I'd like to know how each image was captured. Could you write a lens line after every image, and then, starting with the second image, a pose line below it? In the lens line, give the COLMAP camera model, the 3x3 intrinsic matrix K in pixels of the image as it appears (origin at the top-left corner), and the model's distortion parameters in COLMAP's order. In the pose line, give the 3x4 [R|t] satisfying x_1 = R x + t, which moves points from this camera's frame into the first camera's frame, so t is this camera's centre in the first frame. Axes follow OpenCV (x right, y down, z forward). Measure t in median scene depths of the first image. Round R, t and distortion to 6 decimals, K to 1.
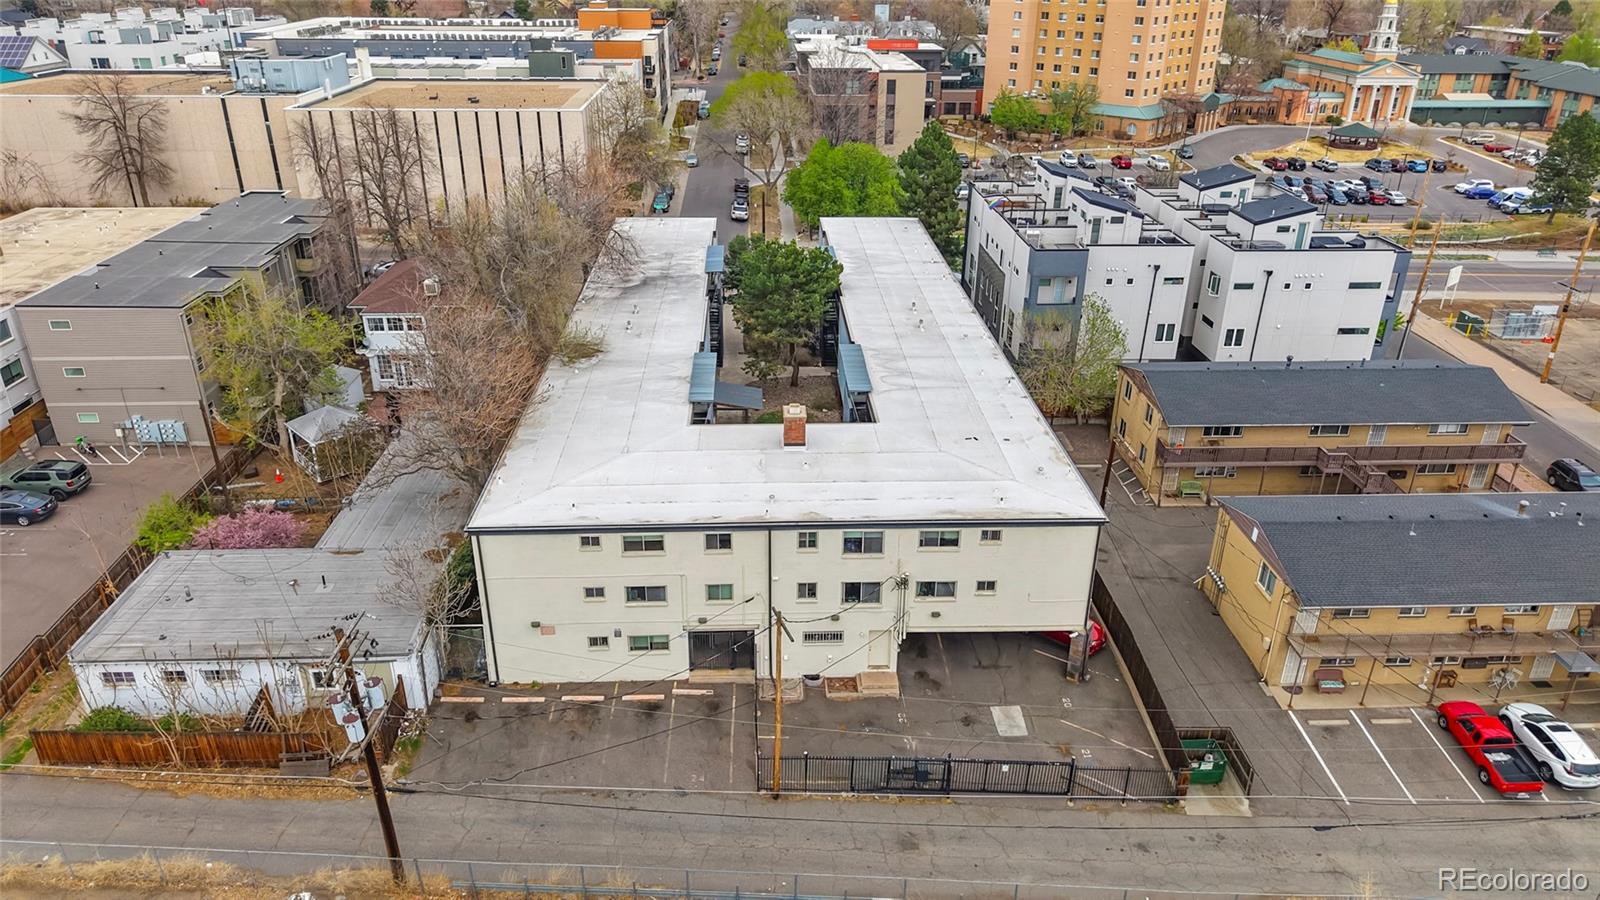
lens RADIAL K [[1146.2, 0, 800.0], [0, 1146.2, 450.0], [0, 0, 1]] dist [0.013116, -0.008864]
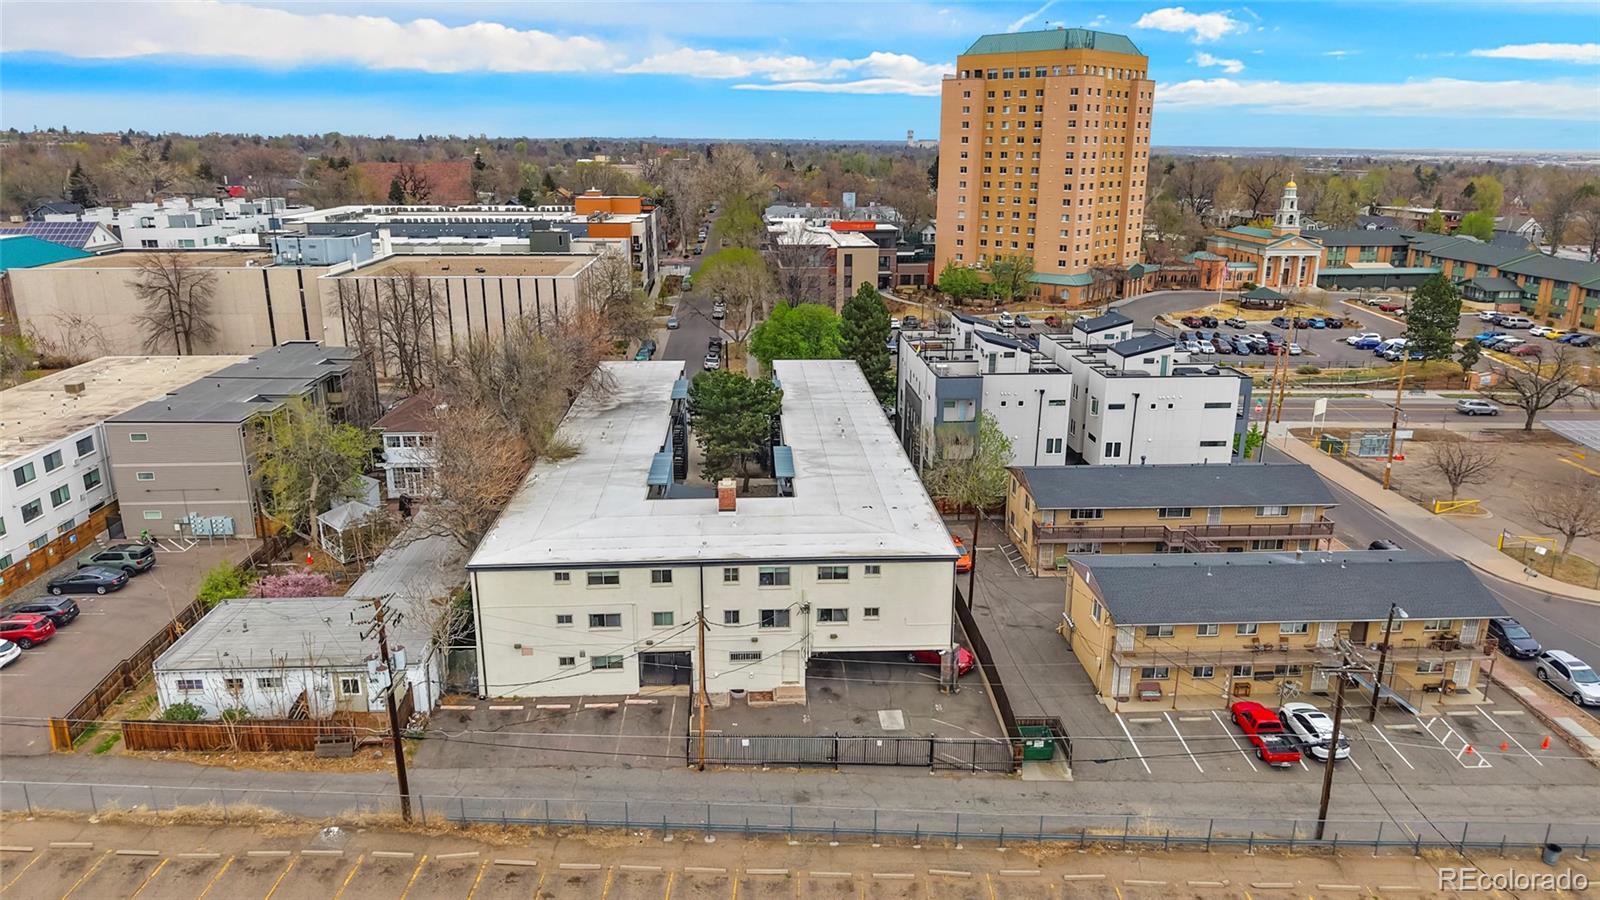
lens RADIAL K [[1110.9, 0, 789.4], [0, 1110.9, 416.8], [0, 0, 1]] dist [0.041893, -0.051034]
pose [[0.999958, -0.008082, 0.004406, 0.041571], [0.008718, 0.985127, -0.171606, 0.072181], [-0.002954, 0.171637, 0.985156, -0.163603]]
